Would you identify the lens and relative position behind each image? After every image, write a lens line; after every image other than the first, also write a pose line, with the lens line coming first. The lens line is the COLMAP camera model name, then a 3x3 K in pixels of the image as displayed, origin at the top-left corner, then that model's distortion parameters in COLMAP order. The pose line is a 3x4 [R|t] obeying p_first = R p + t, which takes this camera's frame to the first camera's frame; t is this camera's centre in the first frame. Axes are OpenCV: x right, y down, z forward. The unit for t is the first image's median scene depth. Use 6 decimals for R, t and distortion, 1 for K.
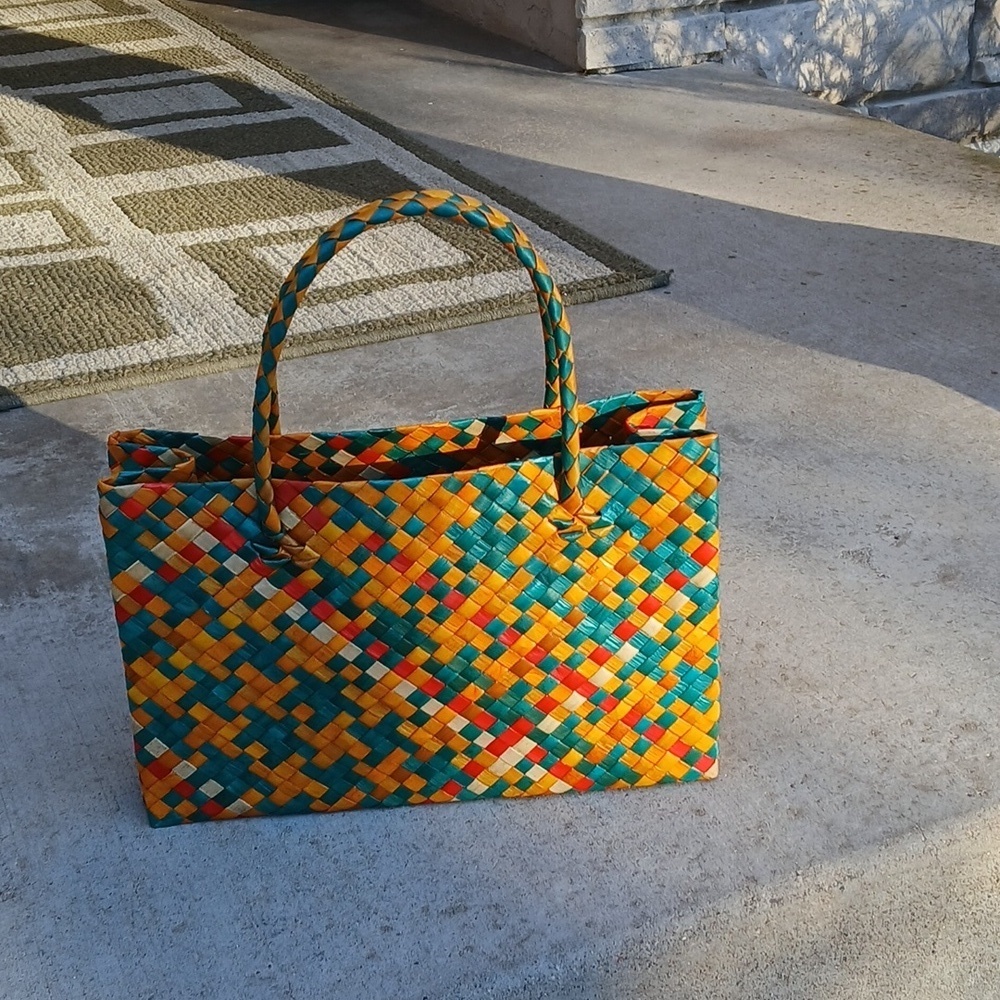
lens RADIAL K [[1680.7, 0, 500.0], [0, 1680.7, 500.0], [0, 0, 1]] dist [0.160272, -0.730651]
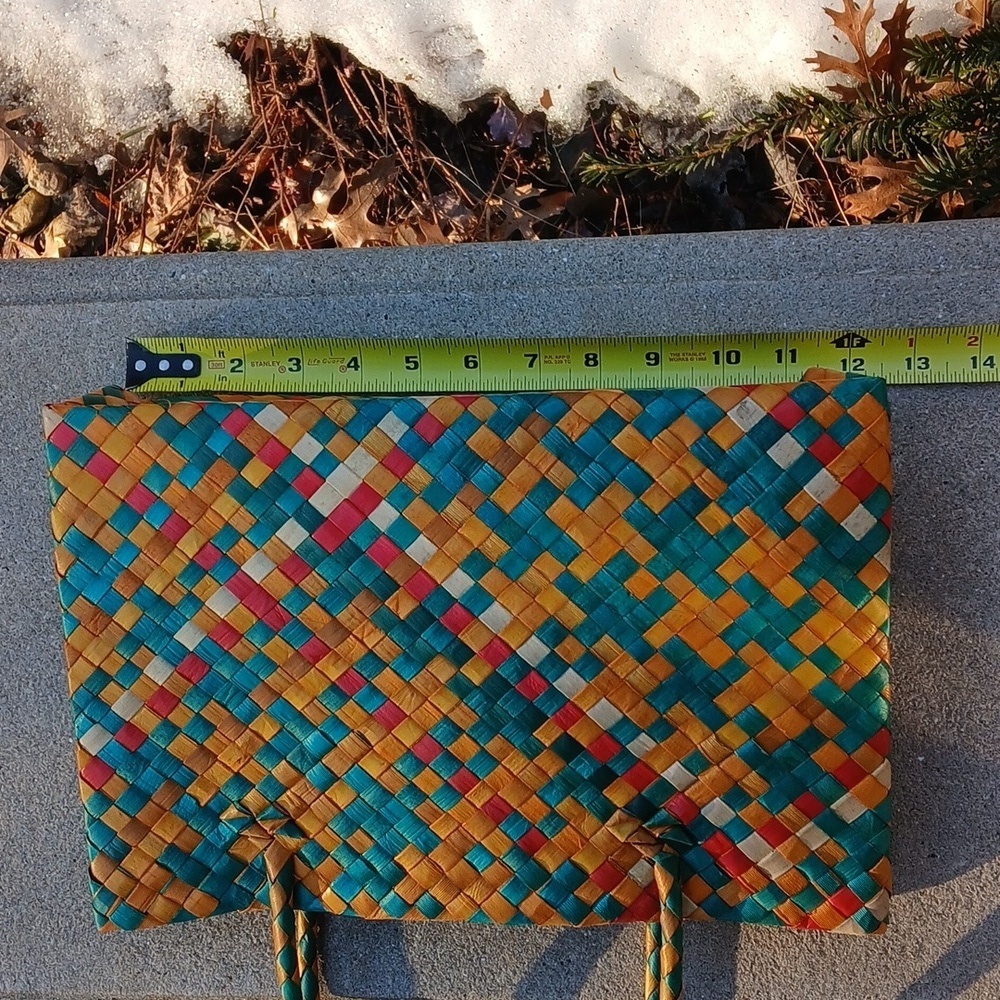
lens RADIAL K [[1680.7, 0, 500.0], [0, 1680.7, 500.0], [0, 0, 1]] dist [0.160272, -0.730651]
pose [[-0.999963, 0.005265, 0.006744, -0.063829], [-0.008291, -0.790761, -0.612069, 0.590533], [0.002110, -0.612102, 0.790776, 0.475224]]
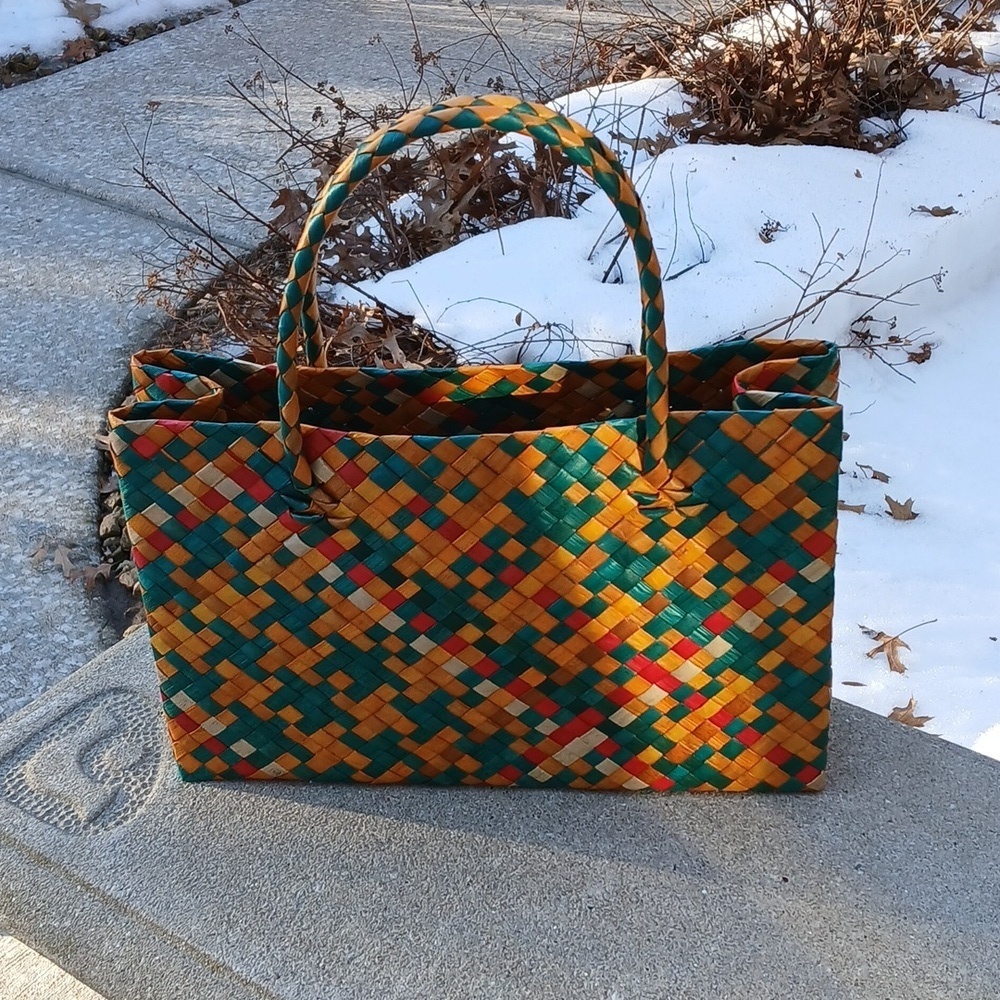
lens RADIAL K [[1680.7, 0, 500.0], [0, 1680.7, 500.0], [0, 0, 1]] dist [0.160272, -0.730651]
pose [[0.985763, 0.082307, -0.146621, 0.087593], [-0.063842, 0.989913, 0.126479, -0.084939], [0.155552, -0.115318, 0.981074, 0.163731]]
